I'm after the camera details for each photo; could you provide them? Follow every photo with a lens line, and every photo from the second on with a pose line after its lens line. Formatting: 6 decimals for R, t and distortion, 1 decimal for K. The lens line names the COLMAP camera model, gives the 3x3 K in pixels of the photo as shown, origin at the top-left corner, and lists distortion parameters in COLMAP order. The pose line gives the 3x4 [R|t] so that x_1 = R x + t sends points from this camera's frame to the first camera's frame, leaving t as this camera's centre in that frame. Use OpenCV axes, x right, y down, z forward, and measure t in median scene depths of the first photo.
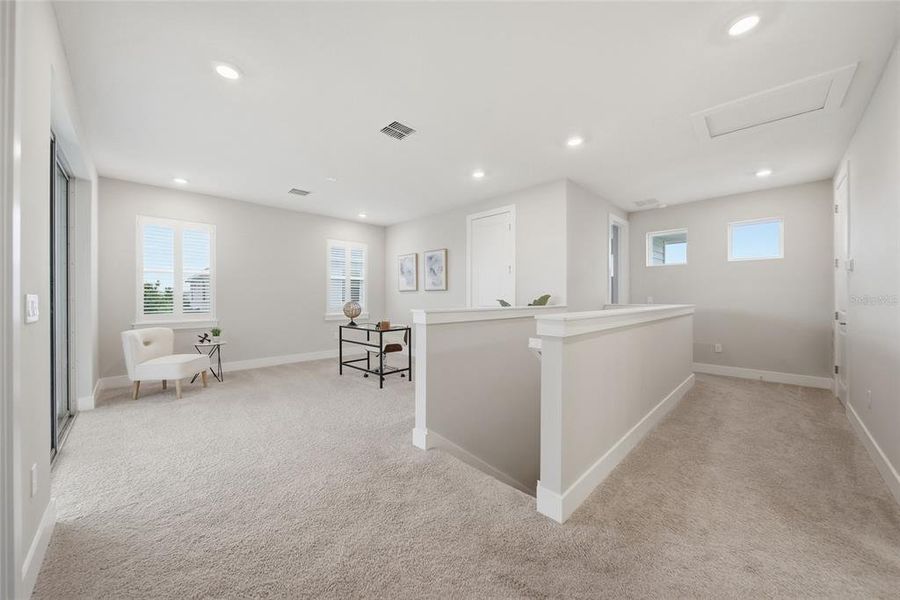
lens RADIAL K [[323.9, 0, 451.9], [0, 323.9, 298.7], [0, 0, 1]] dist [-0.007850, -0.000008]
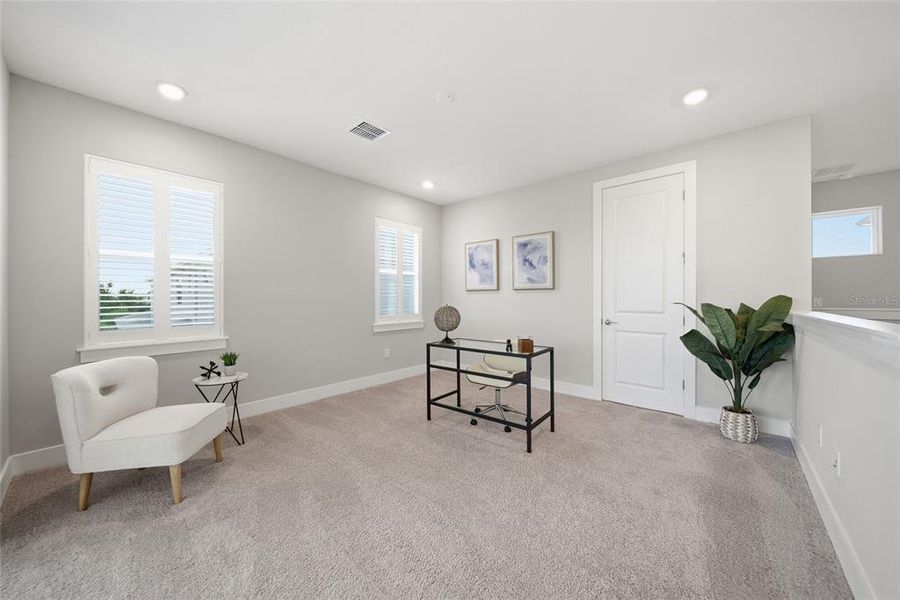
lens RADIAL K [[323.9, 0, 448.0], [0, 323.9, 299.3], [0, 0, 1]] dist [-0.007850, -0.000008]
pose [[0.997388, -0.002573, 0.072184, -0.320910], [0.002841, 0.999989, -0.003607, -0.002324], [-0.072174, 0.003802, 0.997385, 0.325410]]
